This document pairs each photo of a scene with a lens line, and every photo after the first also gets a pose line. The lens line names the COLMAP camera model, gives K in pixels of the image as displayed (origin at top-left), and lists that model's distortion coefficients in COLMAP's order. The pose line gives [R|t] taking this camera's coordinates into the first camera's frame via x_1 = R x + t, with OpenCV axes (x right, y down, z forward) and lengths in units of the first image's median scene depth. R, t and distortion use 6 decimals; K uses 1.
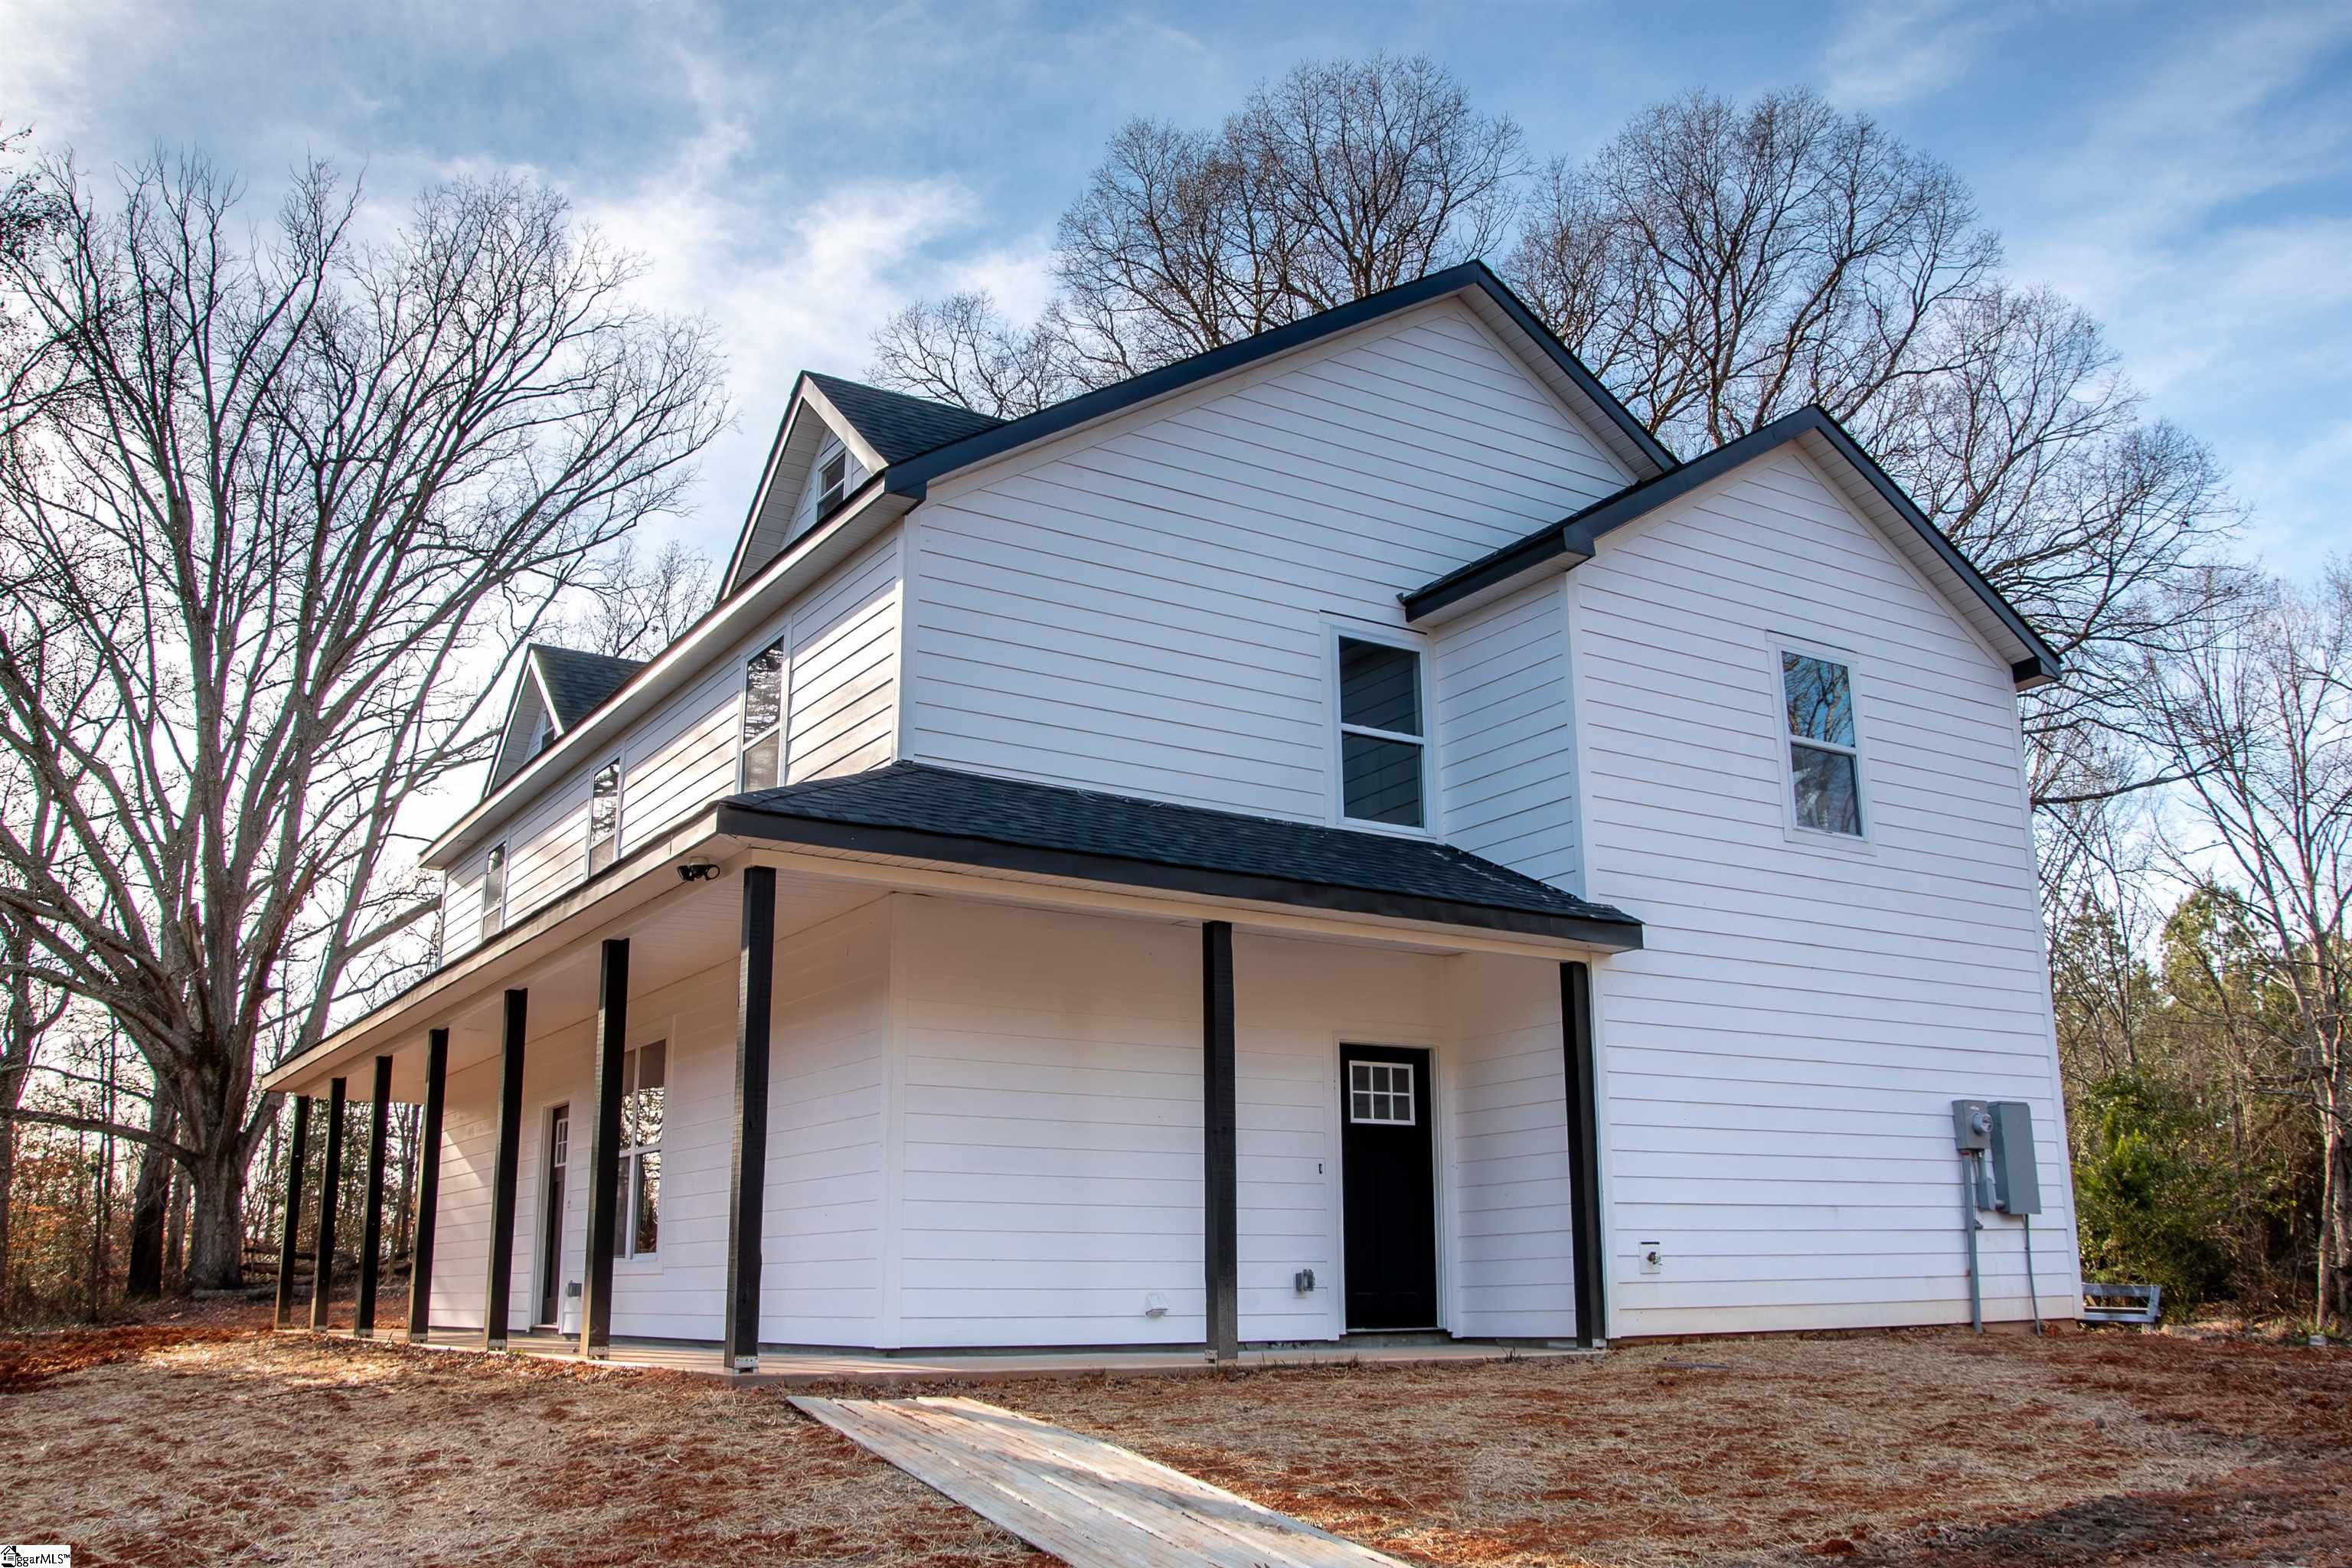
lens RADIAL K [[2032.6, 0, 1214.1], [0, 2032.6, 789.7], [0, 0, 1]] dist [-0.061260, 0.004225]
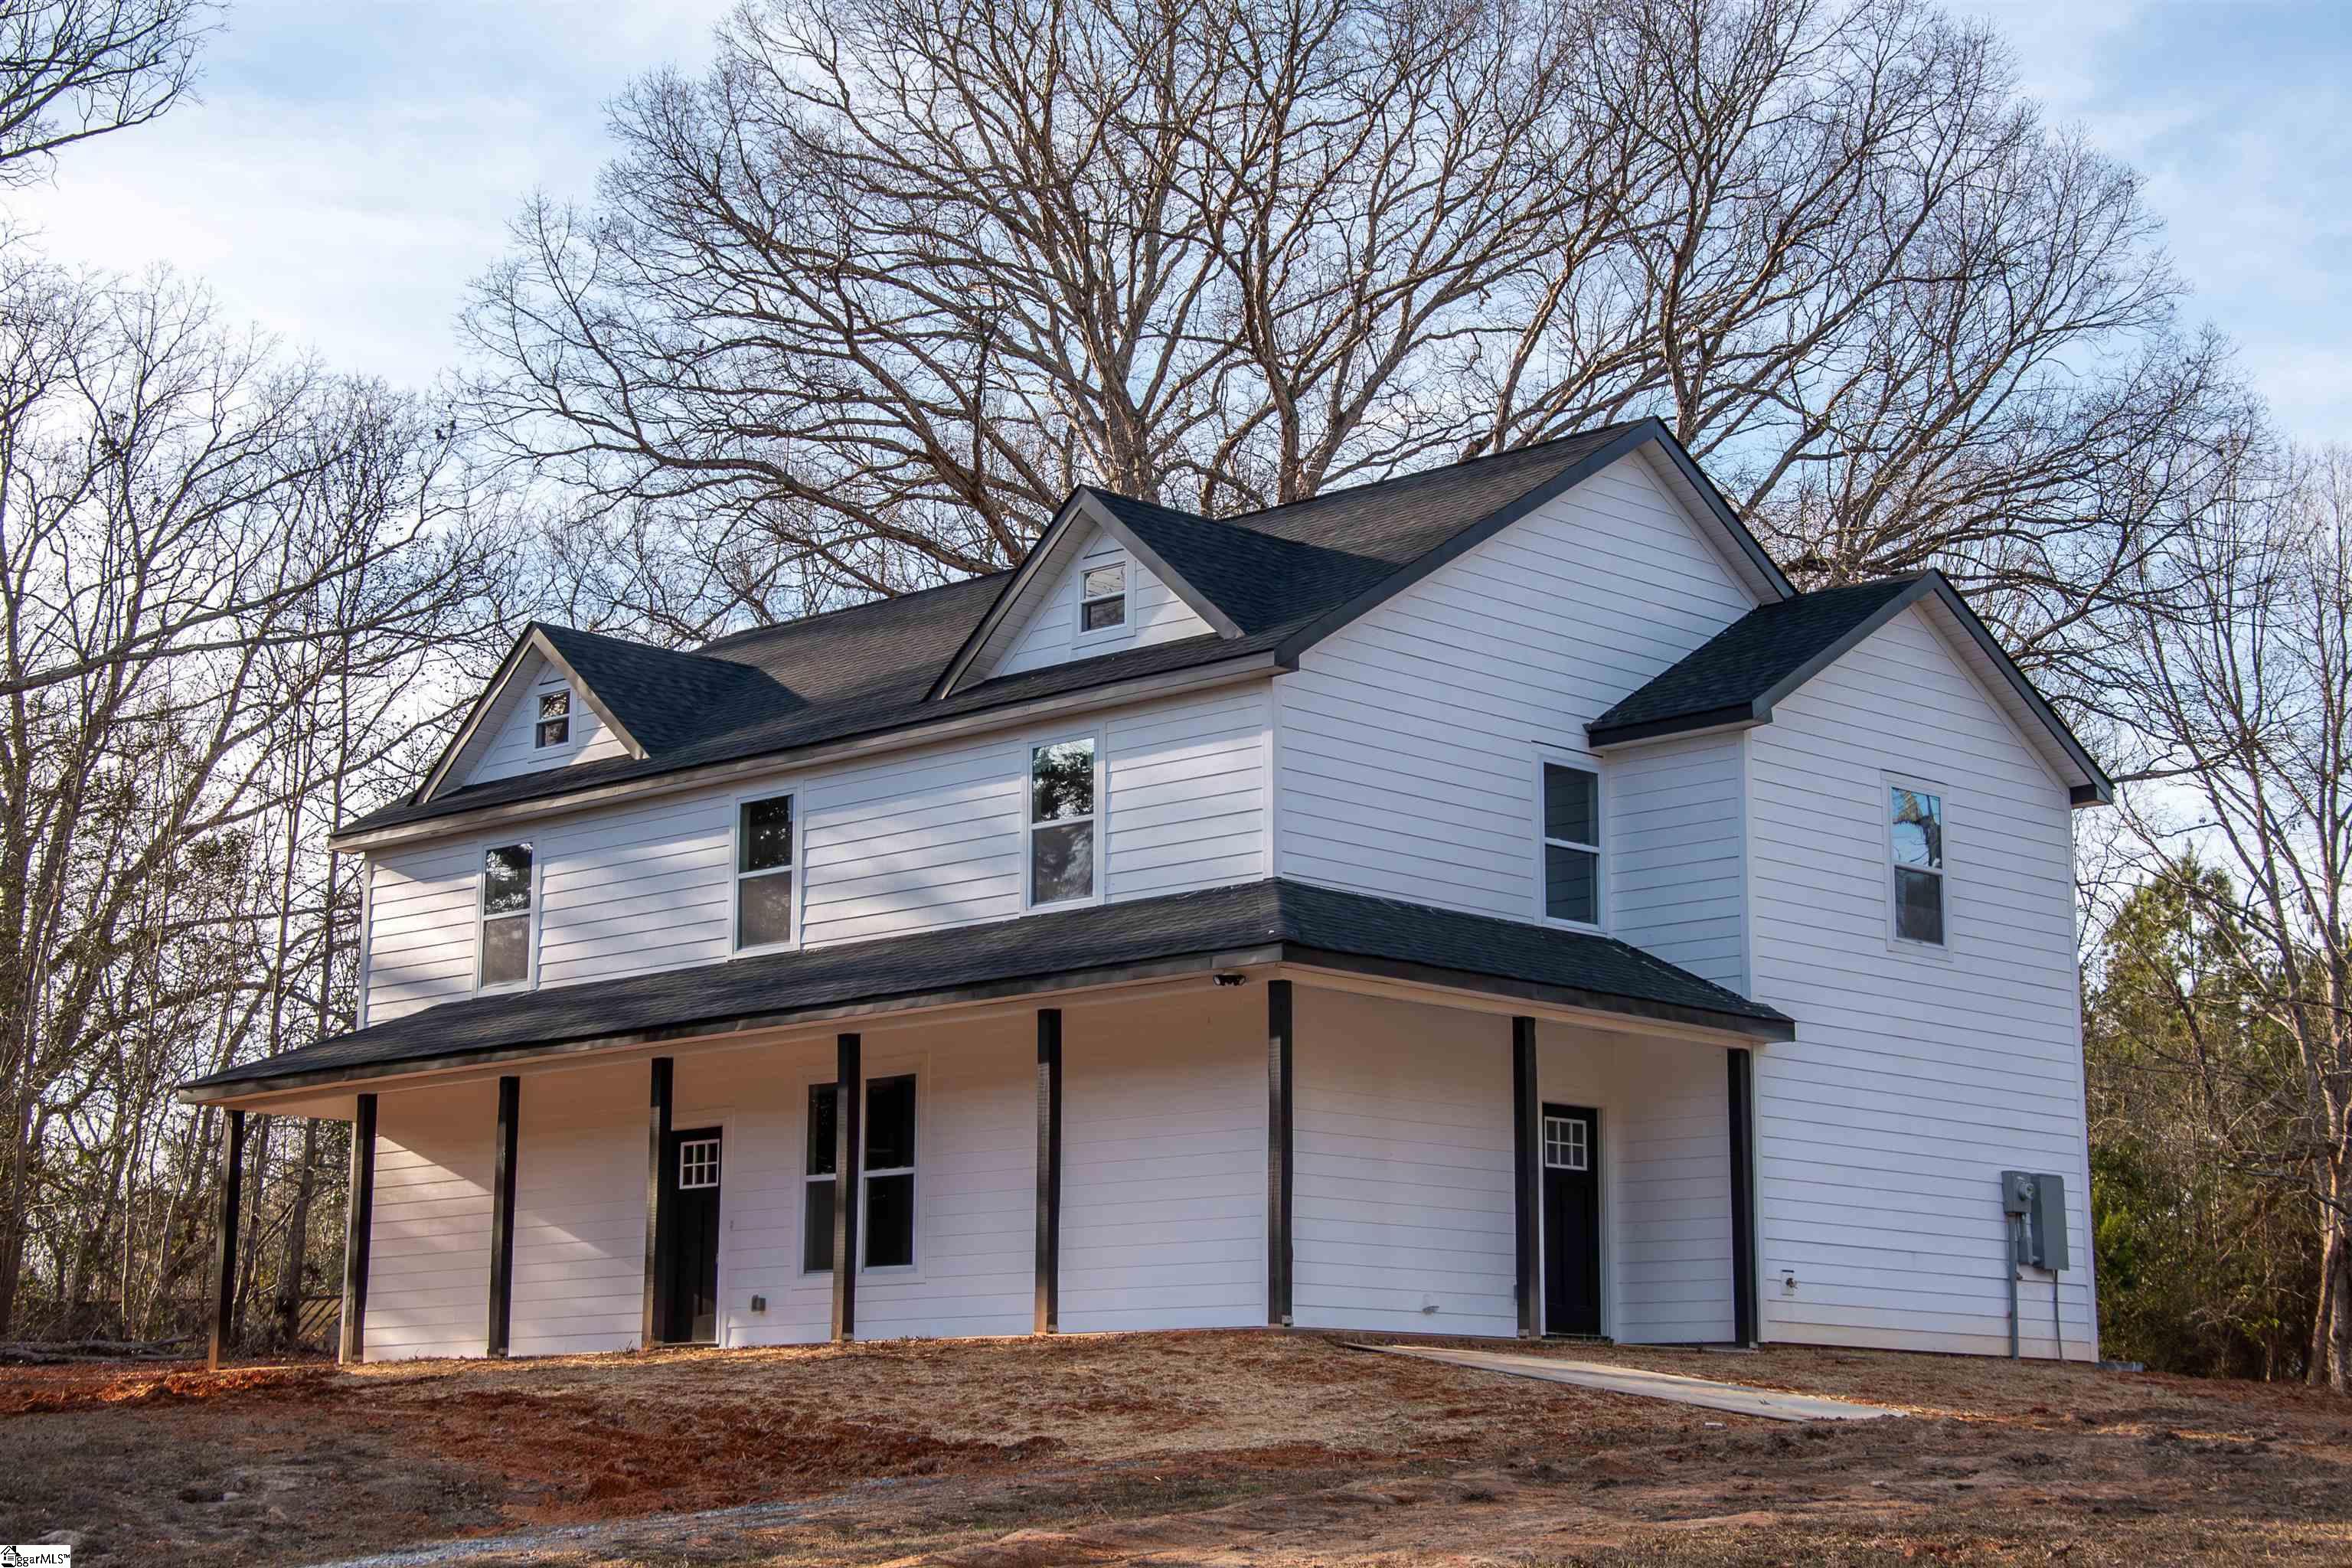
lens RADIAL K [[3952.8, 0, 1129.5], [0, 3952.8, 858.9], [0, 0, 1]] dist [0.376446, 0.000000]
pose [[0.975970, 0.048711, 0.212391, -0.656216], [-0.067277, 0.994434, 0.081080, -0.188486], [-0.207260, -0.093421, 0.973815, -1.202730]]
